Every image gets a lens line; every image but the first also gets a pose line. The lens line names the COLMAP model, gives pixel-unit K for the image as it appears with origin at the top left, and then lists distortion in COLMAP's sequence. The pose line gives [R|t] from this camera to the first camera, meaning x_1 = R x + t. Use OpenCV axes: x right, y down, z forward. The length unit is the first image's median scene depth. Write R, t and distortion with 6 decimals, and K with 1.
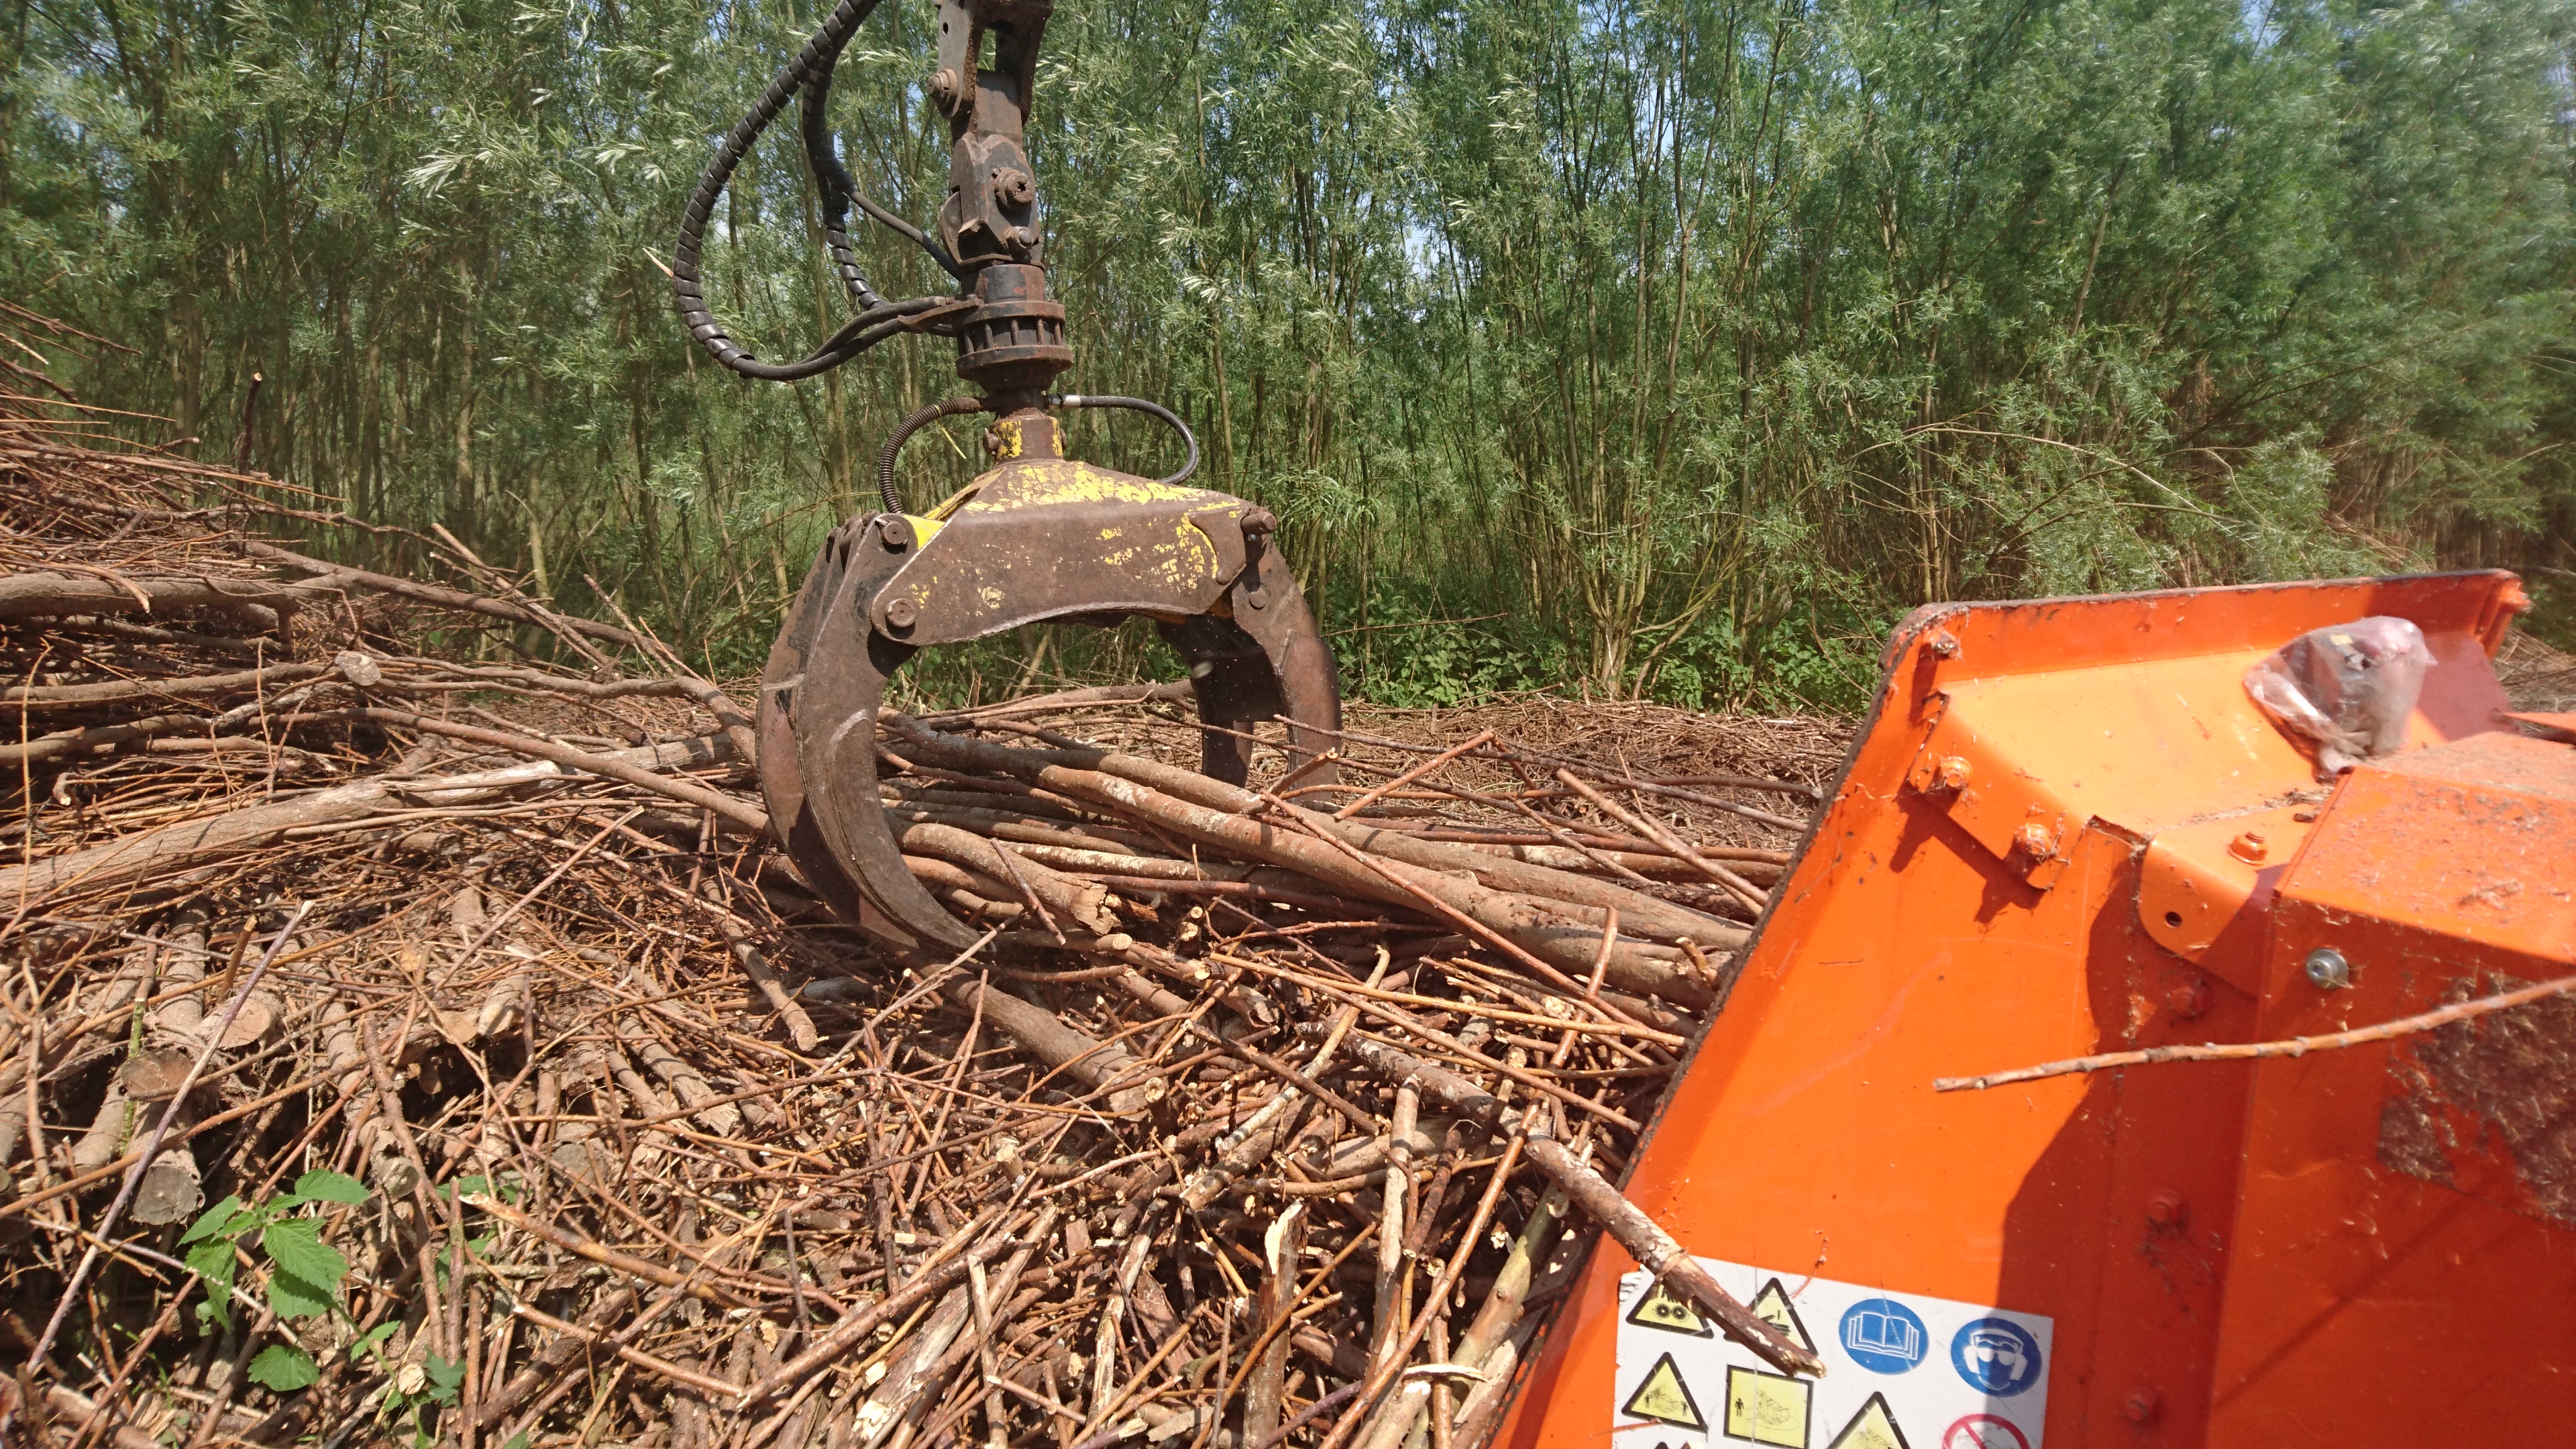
lens RADIAL K [[1652.0, 0, 1270.3], [0, 1652.0, 719.1], [0, 0, 1]] dist [0.020189, -0.009562]
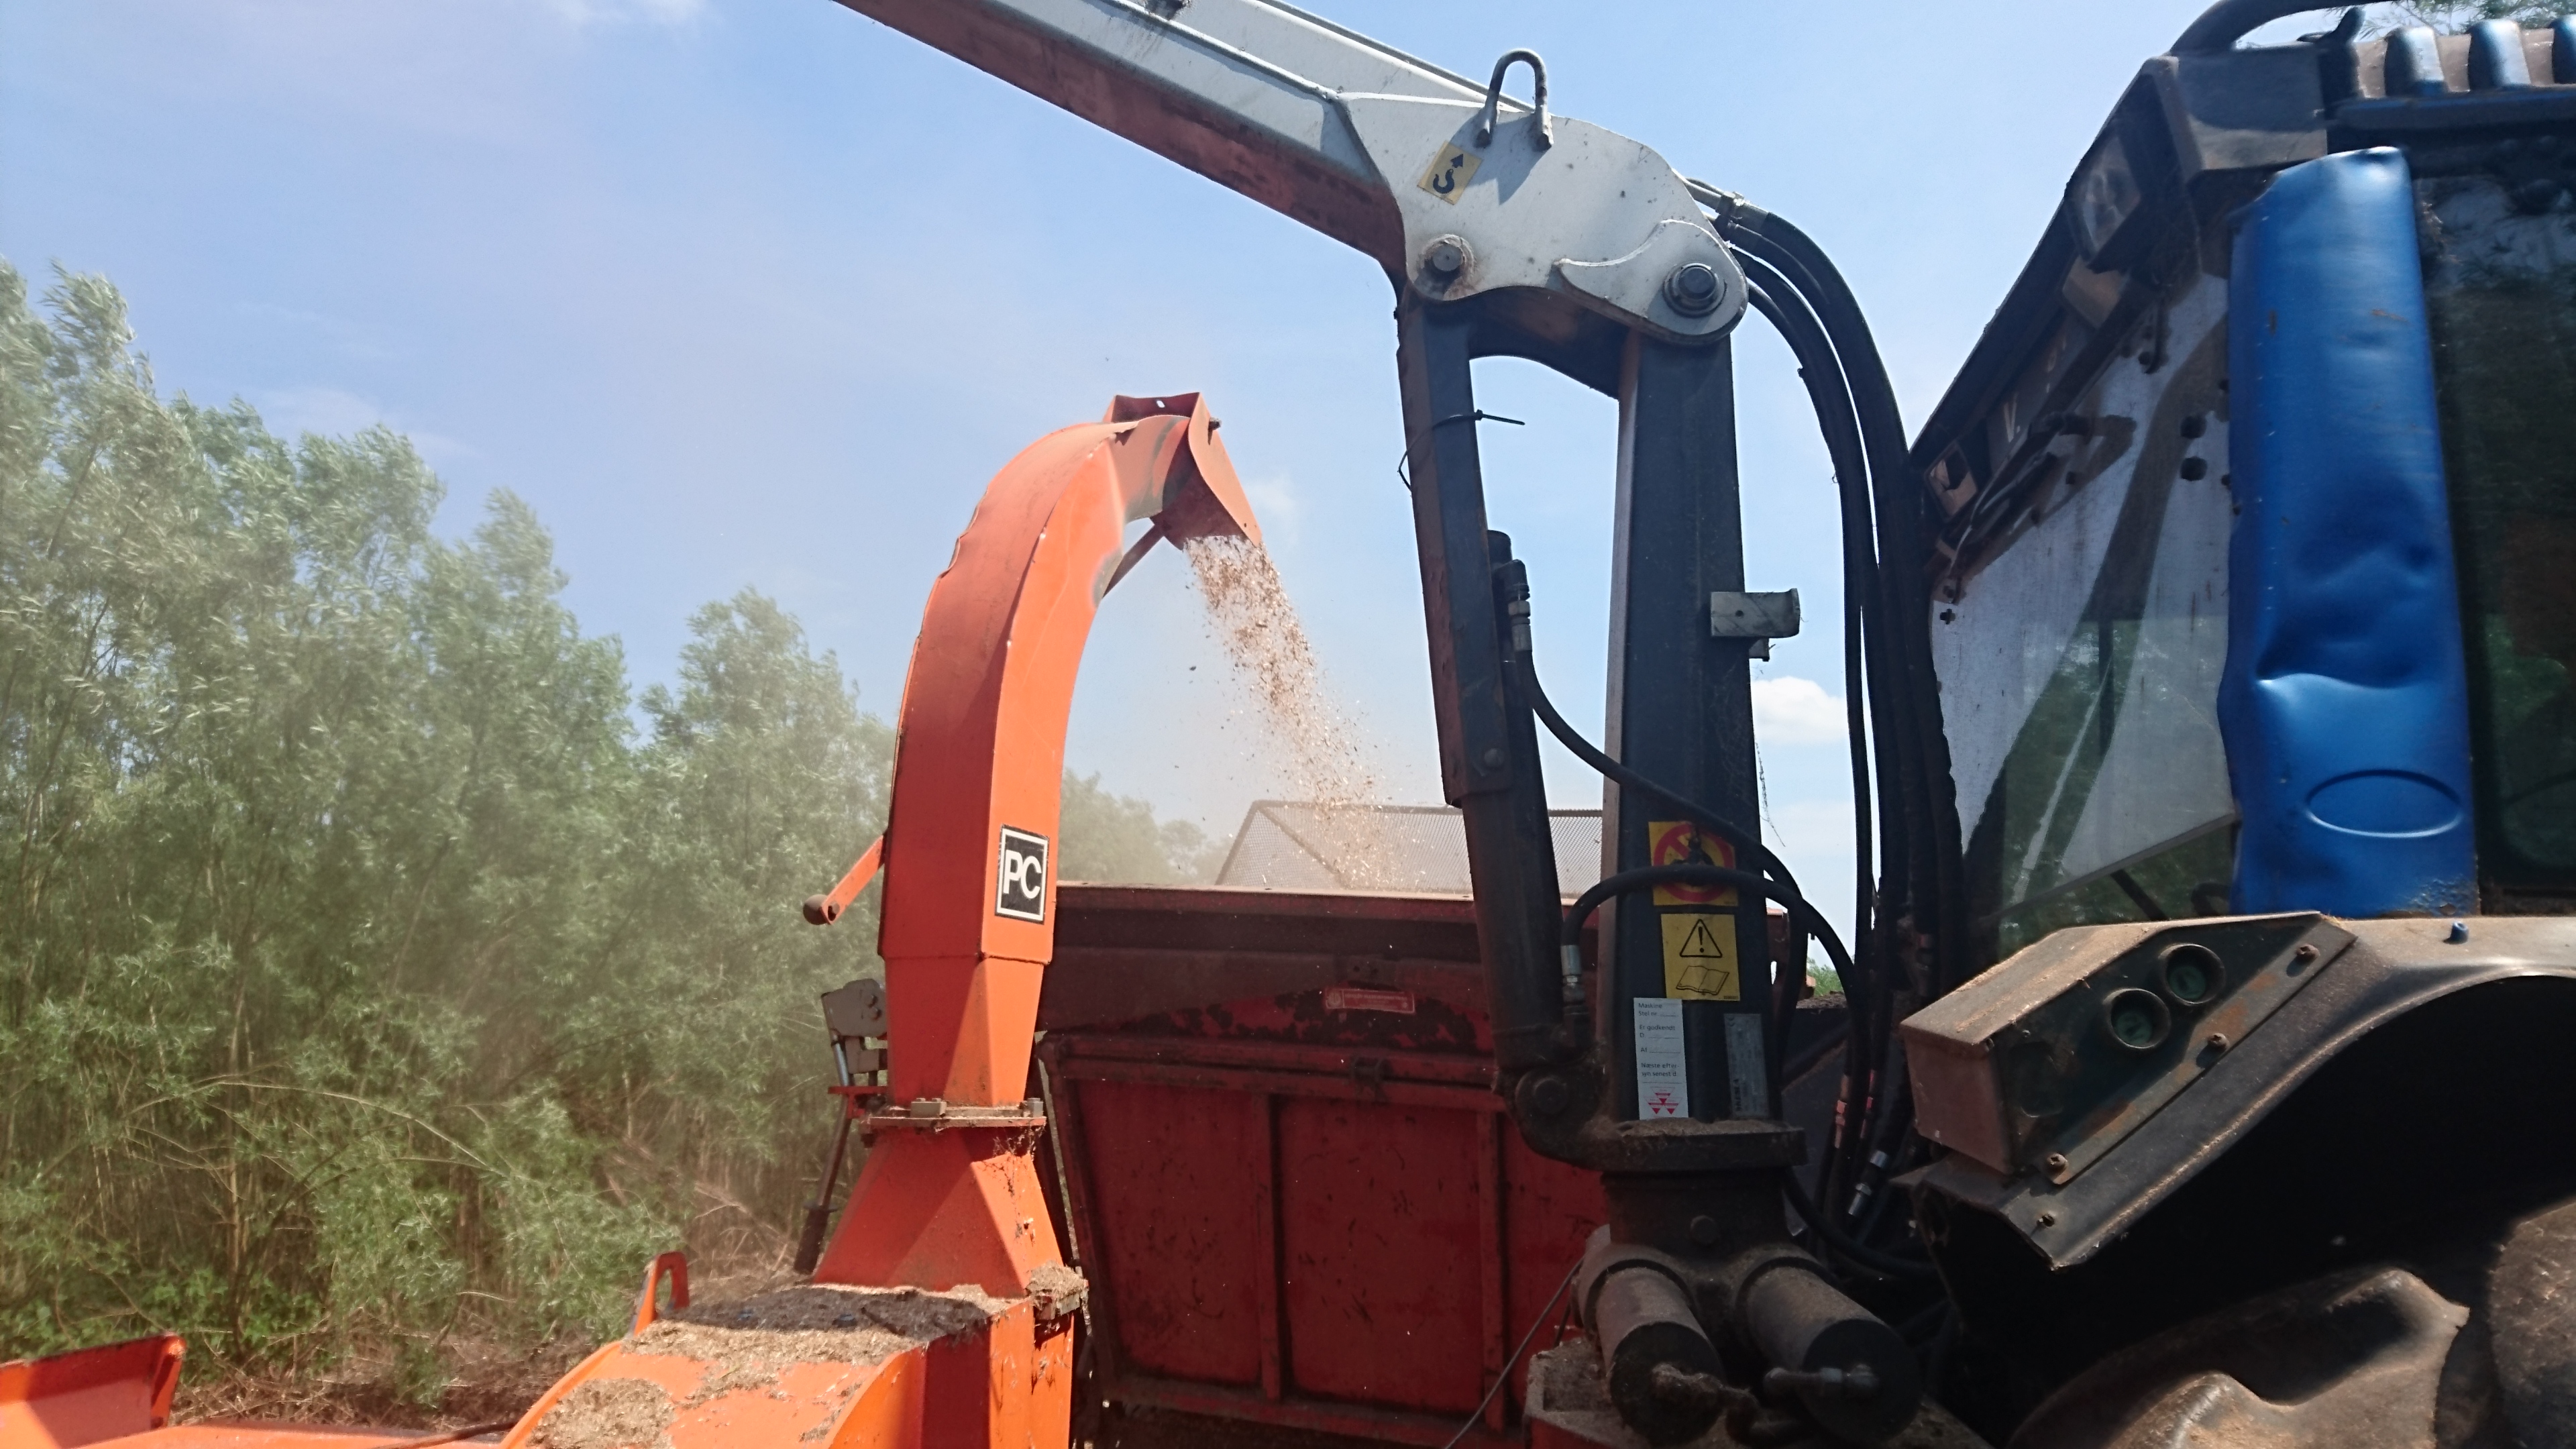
lens RADIAL K [[1594.6, 0, 1330.9], [0, 1594.6, 692.0], [0, 0, 1]] dist [0.058783, -0.018202]
pose [[0.605617, 0.177740, 0.775652, 0.176022], [0.129330, 0.939791, -0.316332, -0.050880], [-0.785176, 0.291891, 0.546167, -1.040331]]
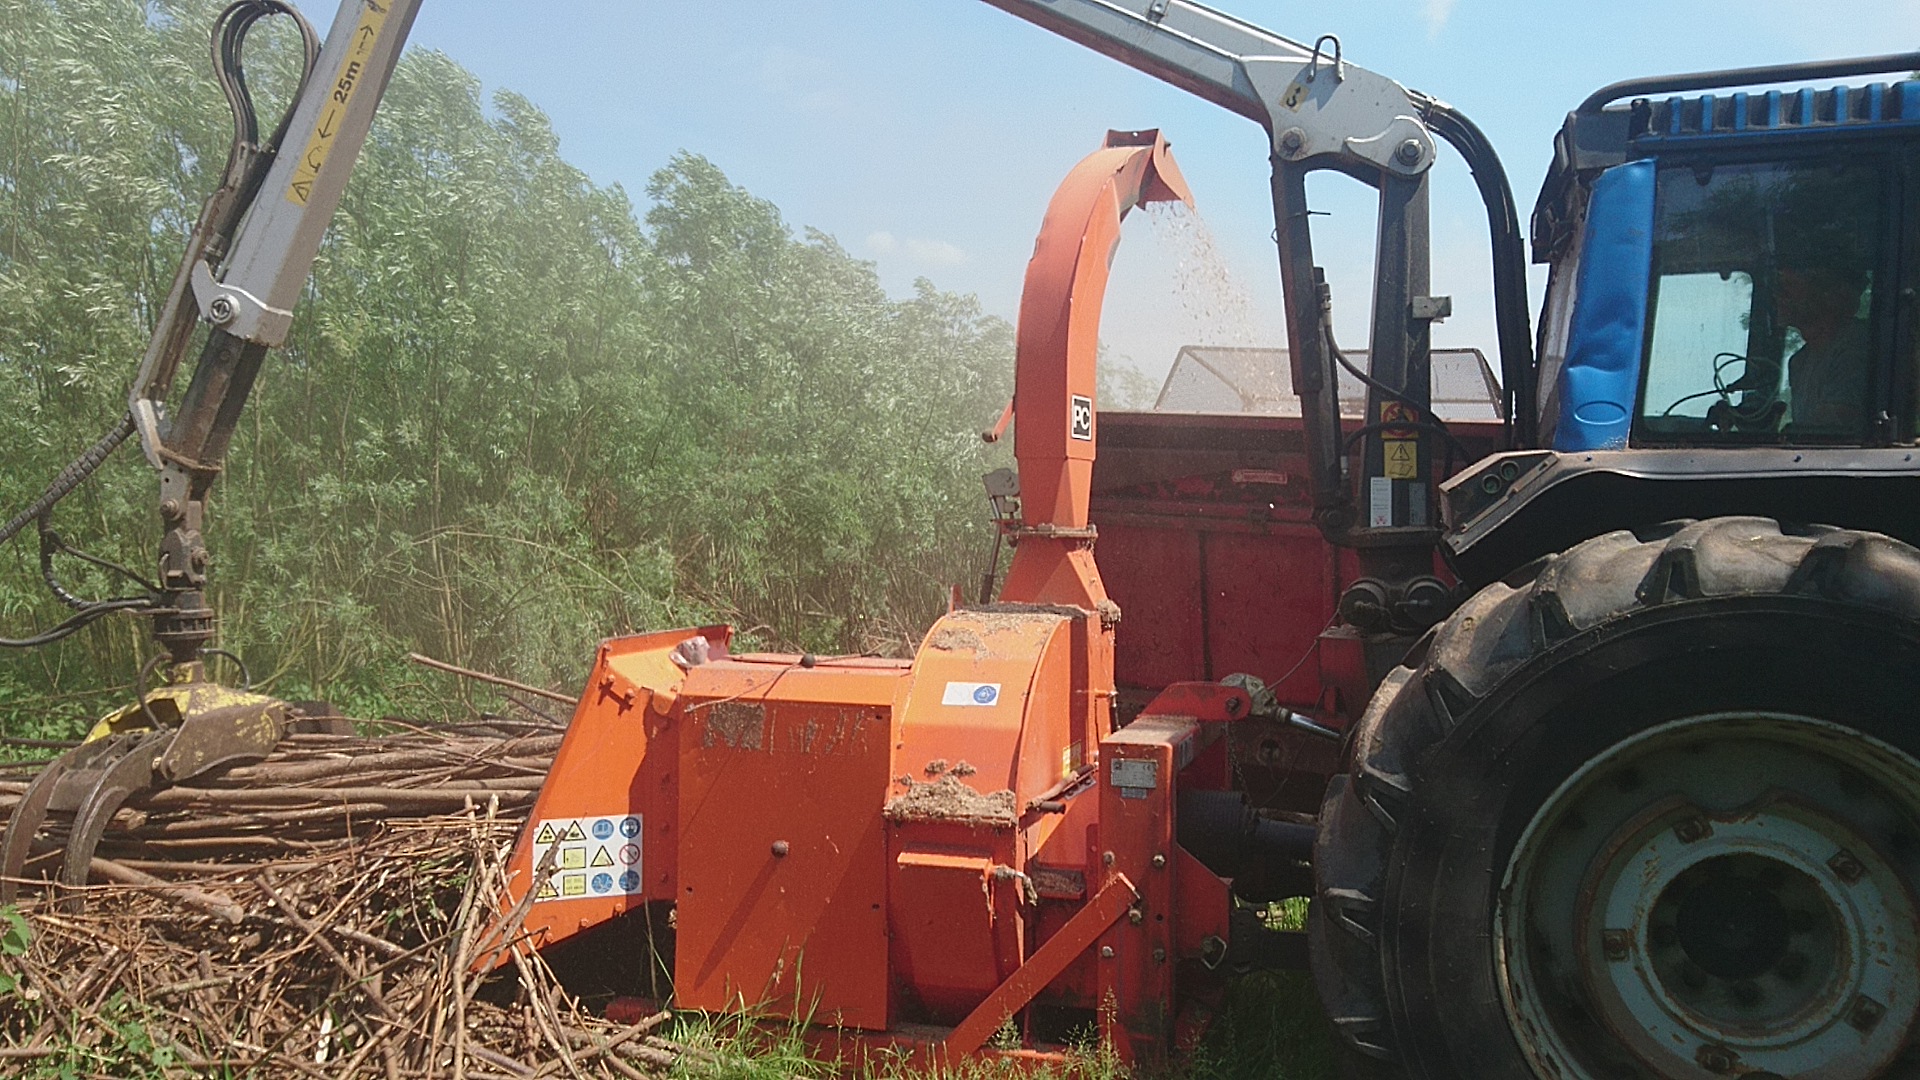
lens RADIAL K [[1492.8, 0, 938.9], [0, 1492.8, 517.6], [0, 0, 1]] dist [-0.016362, 0.008852]
pose [[0.746507, 0.002196, 0.665374, -1.323247], [0.109070, 0.986064, -0.125624, 0.176405], [-0.656377, 0.166352, 0.735864, -2.129588]]
